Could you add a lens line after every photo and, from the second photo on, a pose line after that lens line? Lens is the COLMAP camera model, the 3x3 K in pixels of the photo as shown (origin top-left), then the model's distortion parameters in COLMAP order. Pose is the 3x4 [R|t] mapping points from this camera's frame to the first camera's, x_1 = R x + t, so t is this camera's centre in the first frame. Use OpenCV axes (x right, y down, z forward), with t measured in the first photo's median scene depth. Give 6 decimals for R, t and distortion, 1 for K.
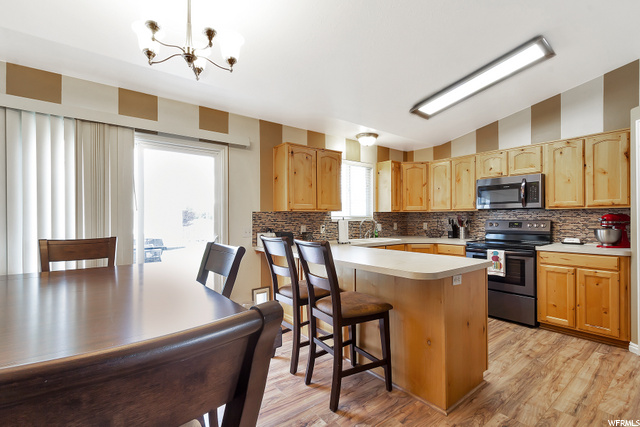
lens RADIAL K [[300.7, 0, 319.4], [0, 300.7, 216.6], [0, 0, 1]] dist [0.008520, -0.002881]
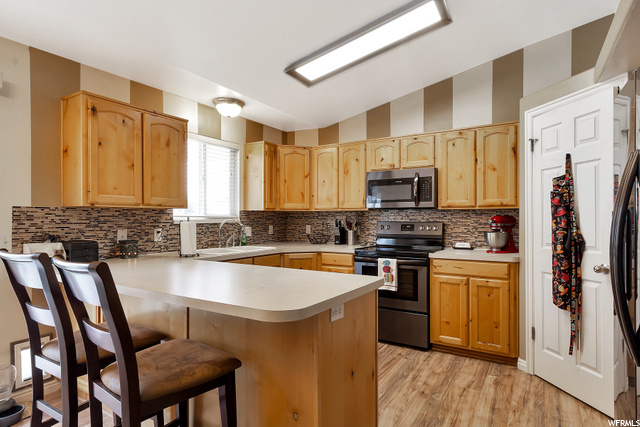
lens RADIAL K [[354.8, 0, 318.6], [0, 354.8, 216.4], [0, 0, 1]] dist [0.004417, -0.000130]
pose [[0.942005, 0.007301, 0.335520, 0.097095], [-0.005983, 0.999970, -0.004961, 0.003101], [-0.335546, 0.002666, 0.942020, 0.175812]]
